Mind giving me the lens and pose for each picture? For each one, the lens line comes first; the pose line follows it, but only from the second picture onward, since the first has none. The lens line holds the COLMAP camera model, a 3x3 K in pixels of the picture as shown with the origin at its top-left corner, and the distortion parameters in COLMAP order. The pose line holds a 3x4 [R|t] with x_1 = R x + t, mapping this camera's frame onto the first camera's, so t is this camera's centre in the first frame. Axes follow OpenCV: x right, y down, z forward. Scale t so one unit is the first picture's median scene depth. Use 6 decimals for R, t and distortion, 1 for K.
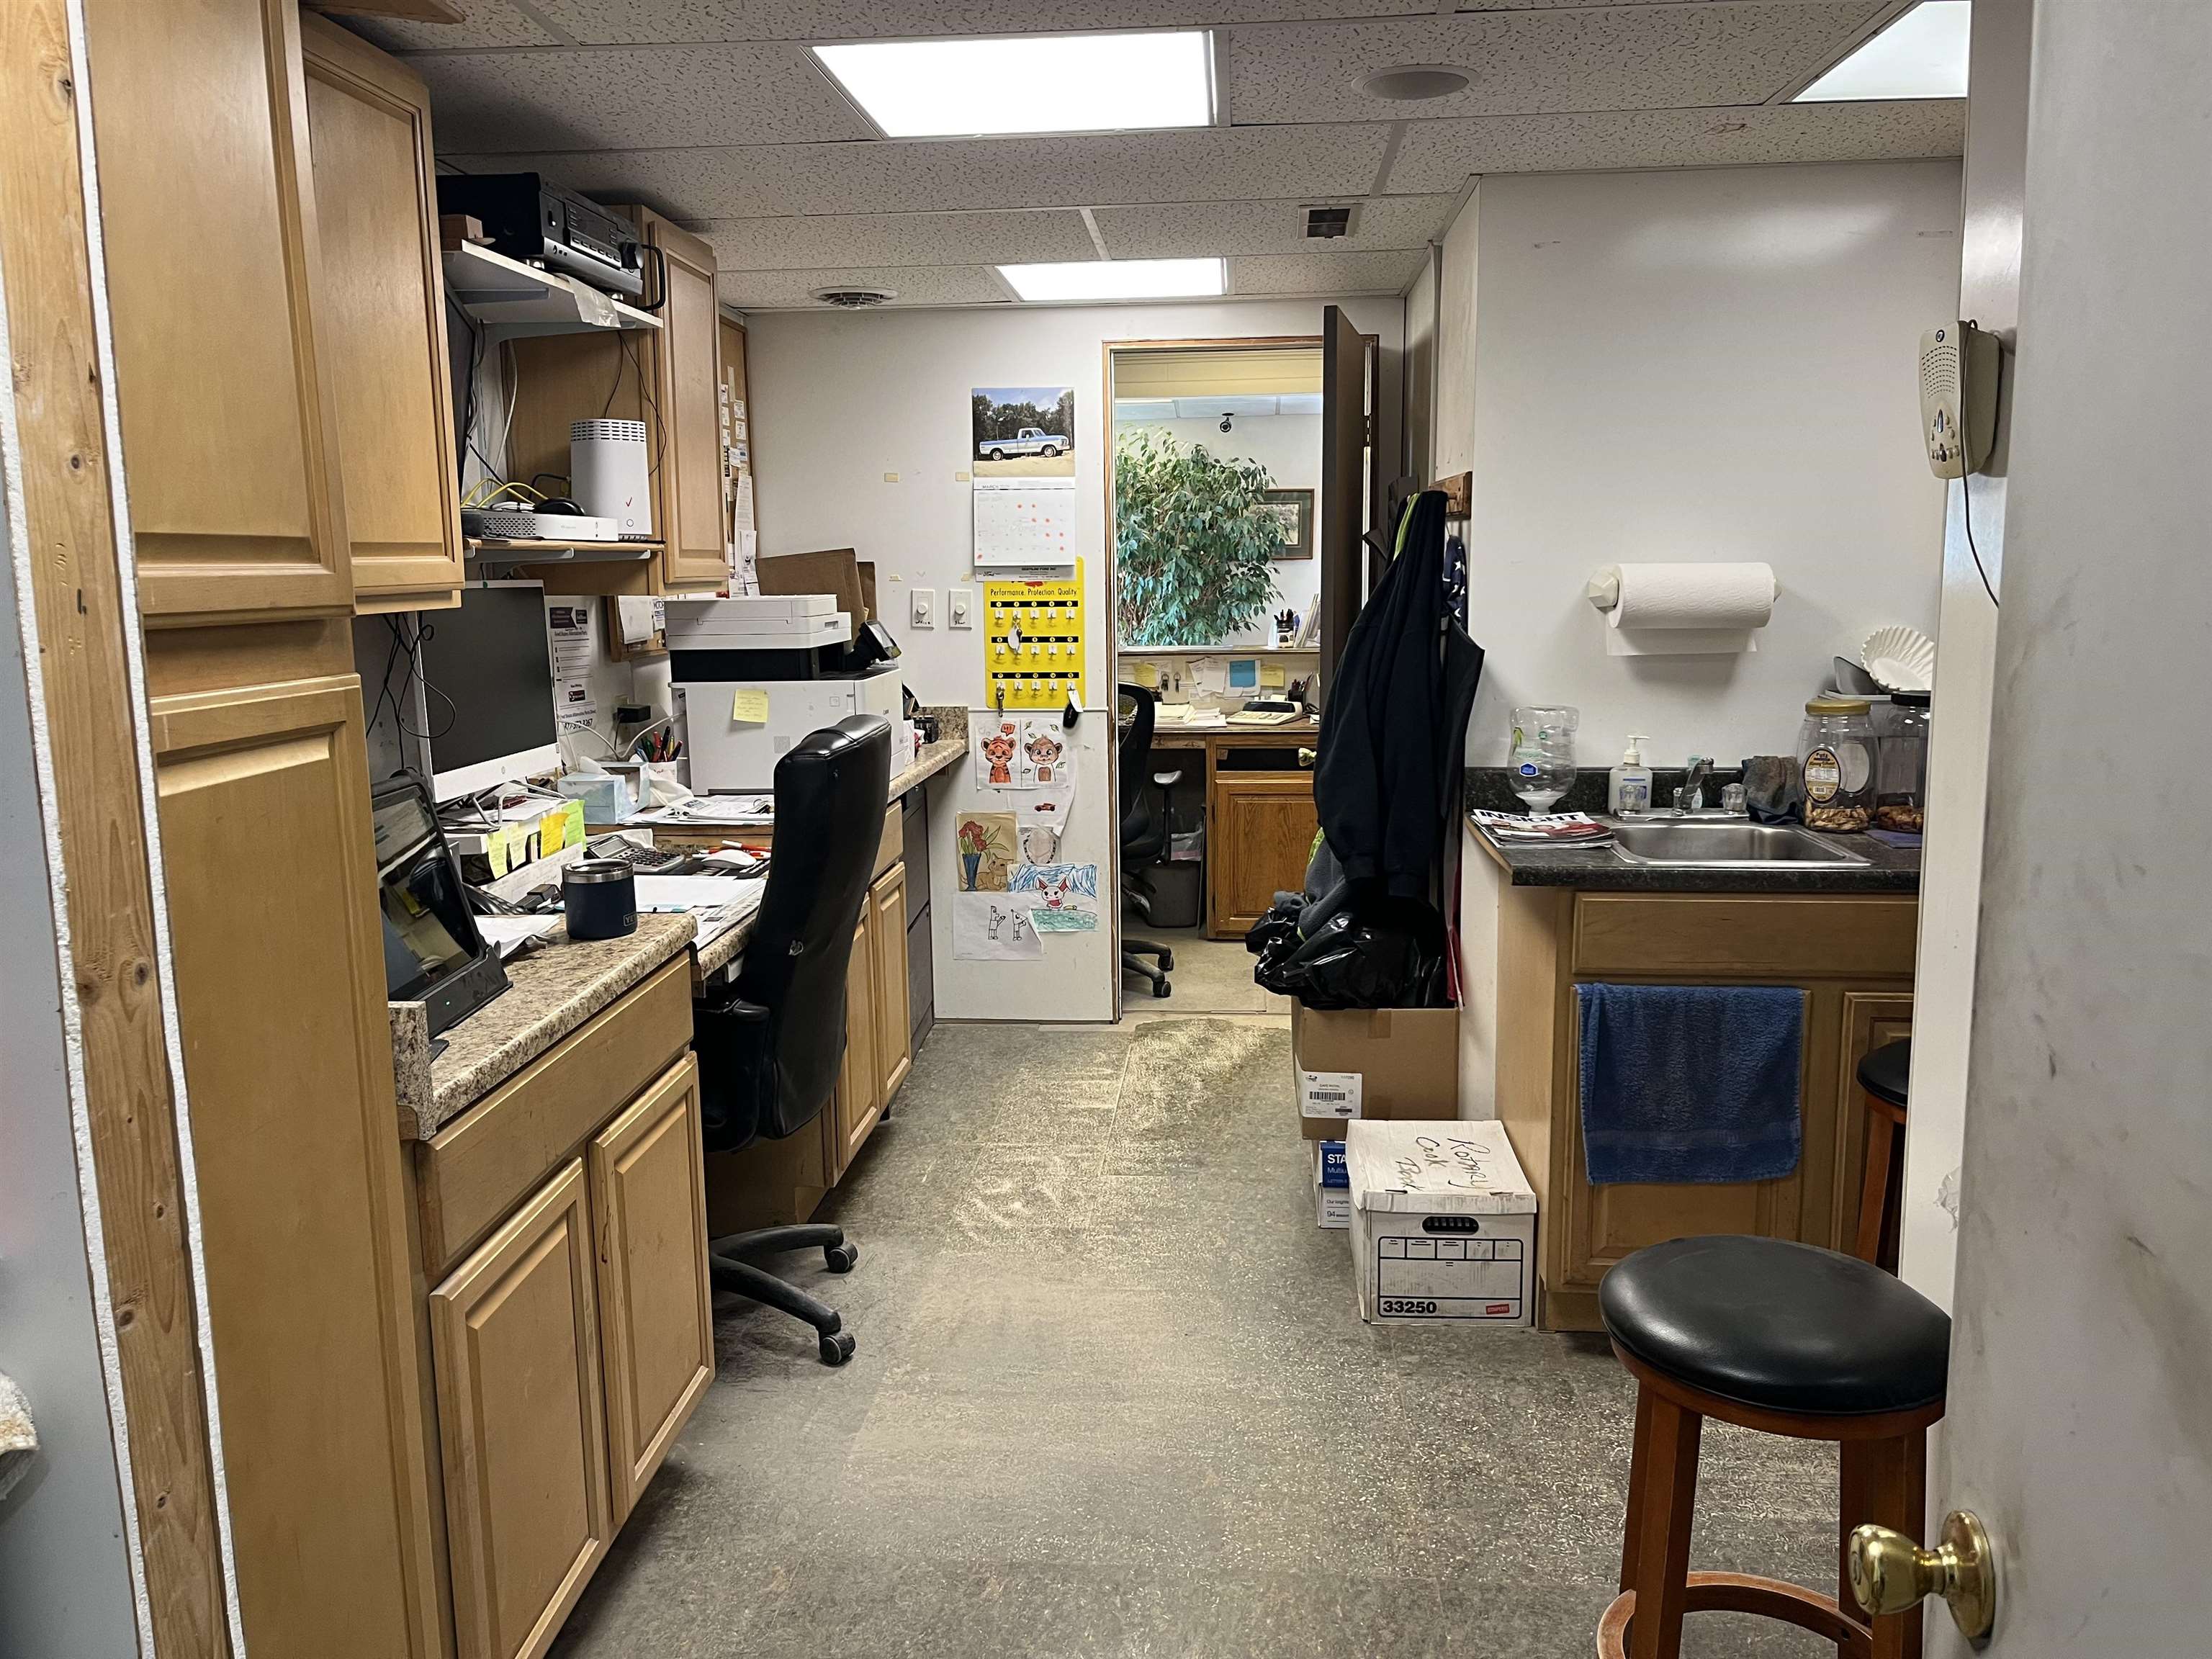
lens RADIAL K [[1682.7, 0, 1105.1], [0, 1682.7, 828.3], [0, 0, 1]] dist [0.050607, -0.071811]
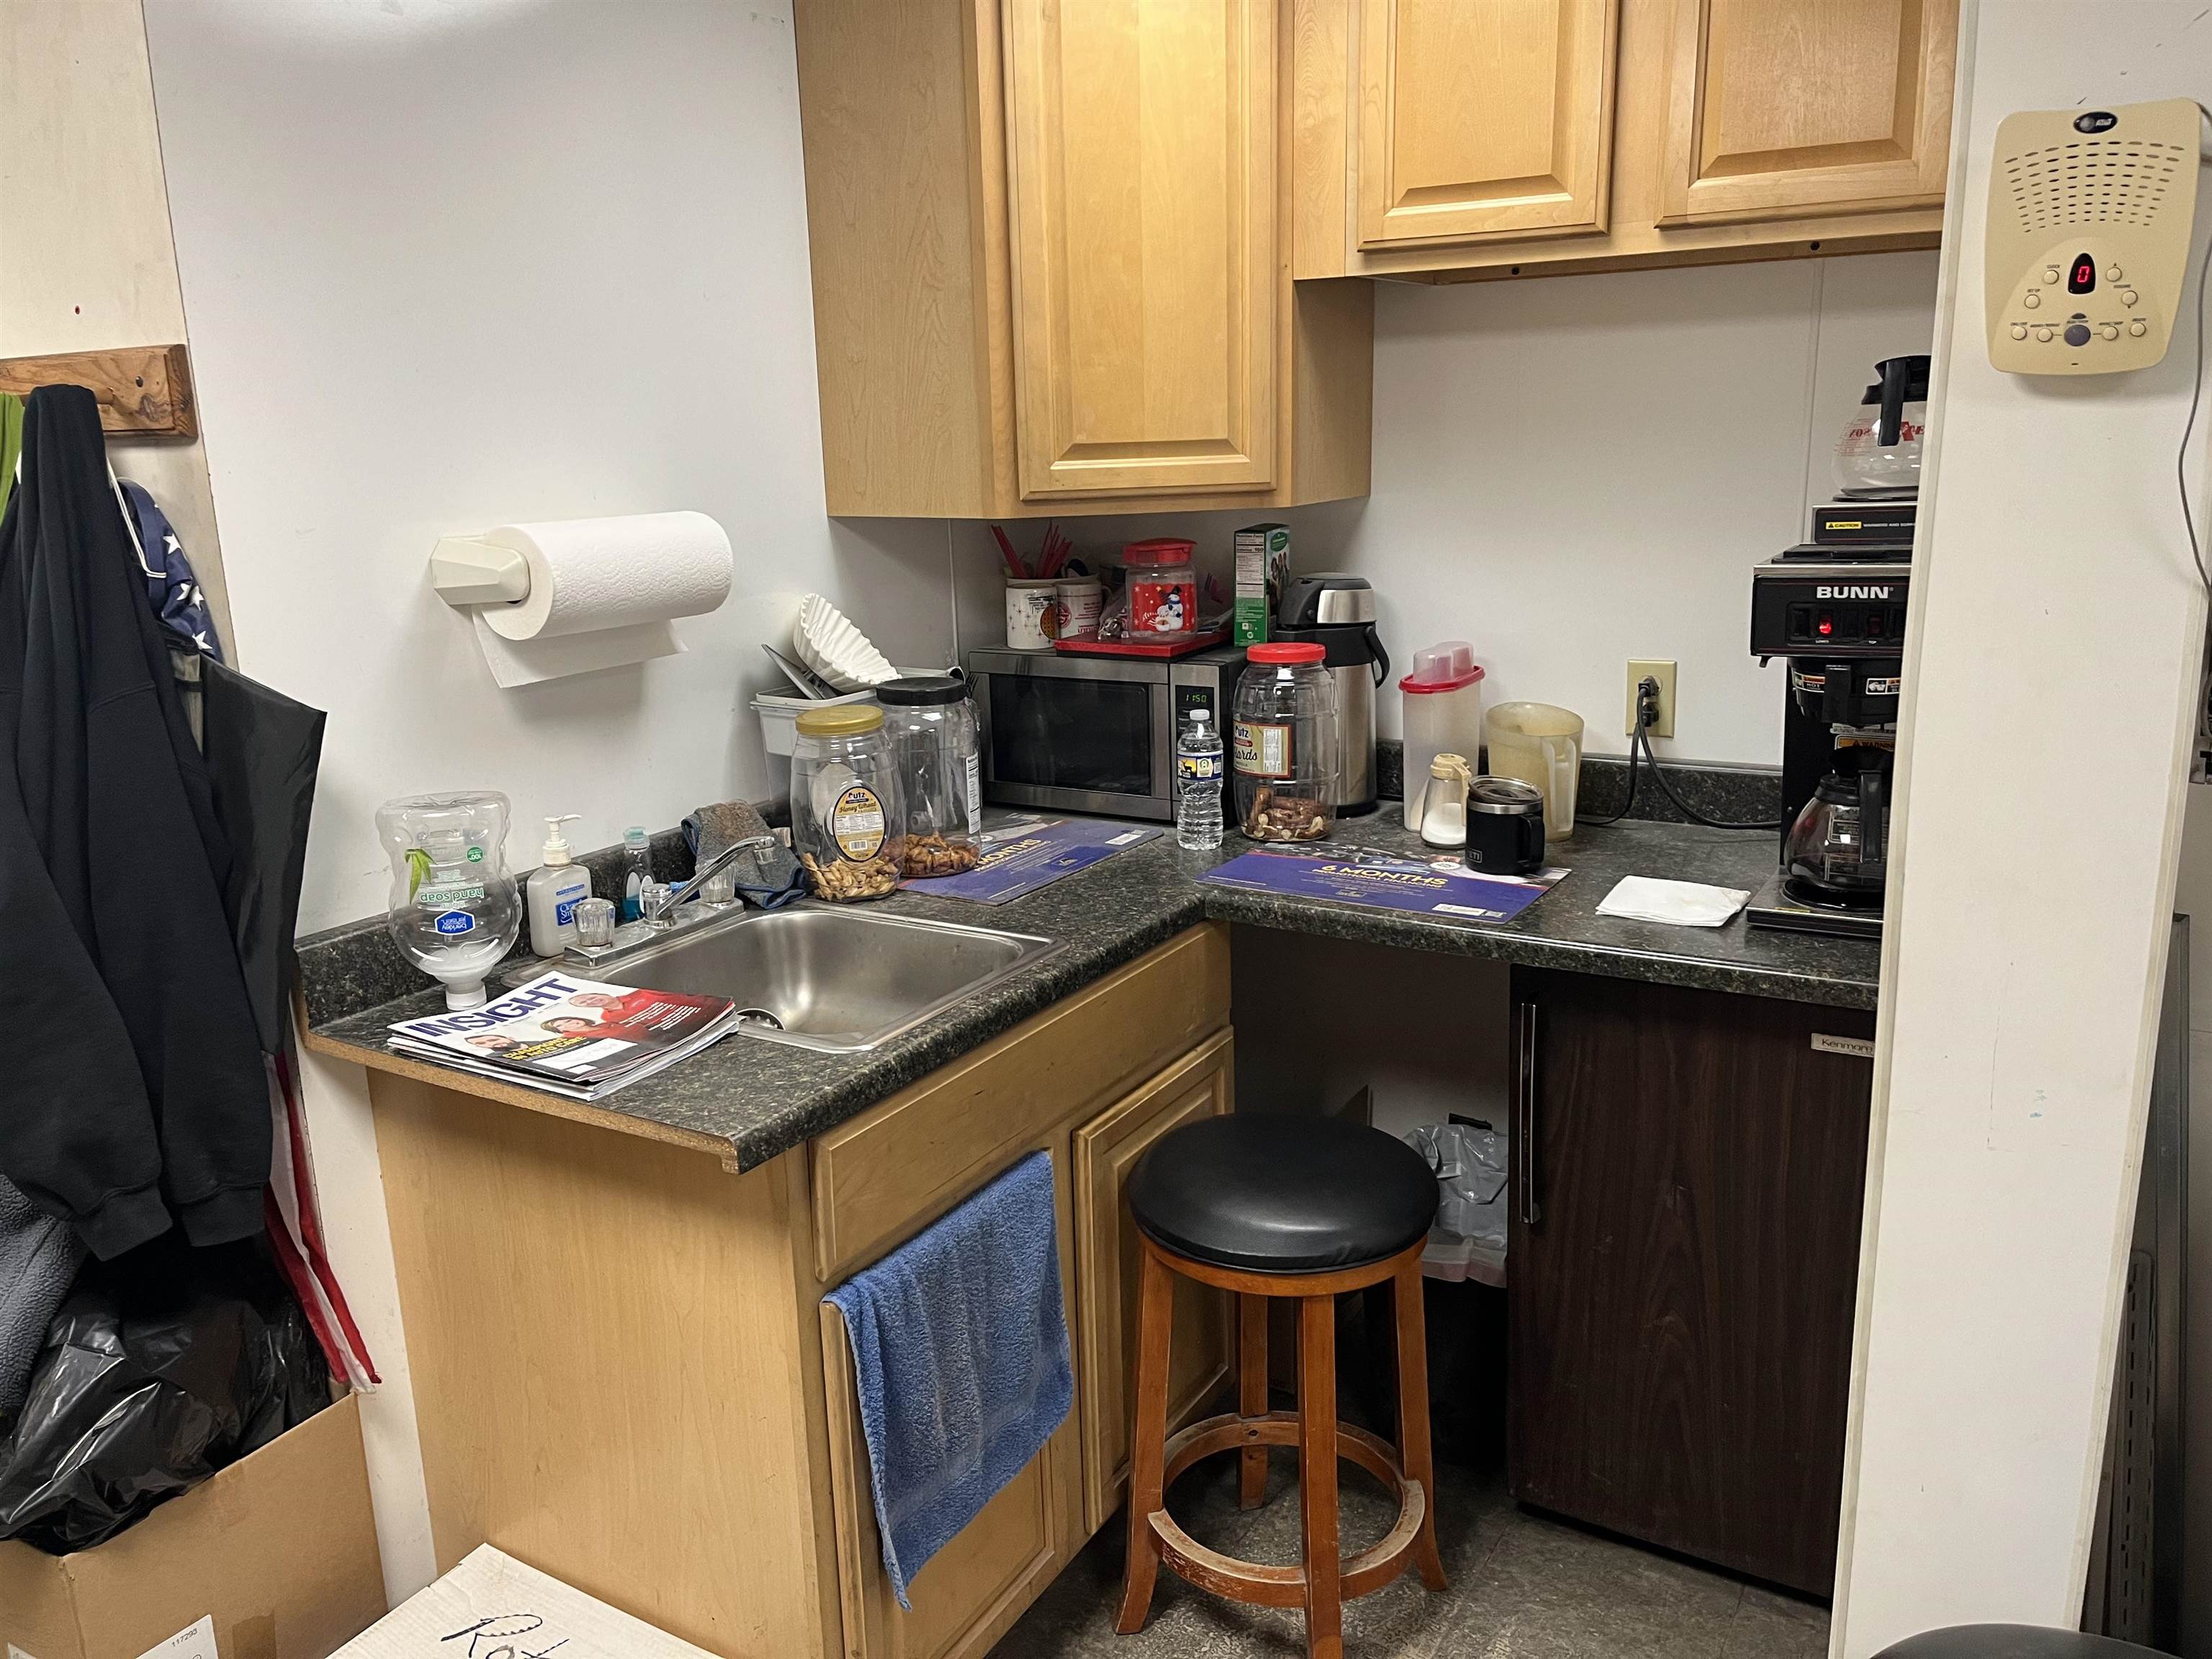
lens RADIAL K [[1682.7, 0, 1108.2], [0, 1682.7, 819.8], [0, 0, 1]] dist [0.050607, -0.071811]
pose [[0.445487, -0.209478, 0.870437, -0.111409], [0.165239, 0.974777, 0.150019, -0.110273], [-0.879908, 0.076998, 0.468865, 0.559671]]
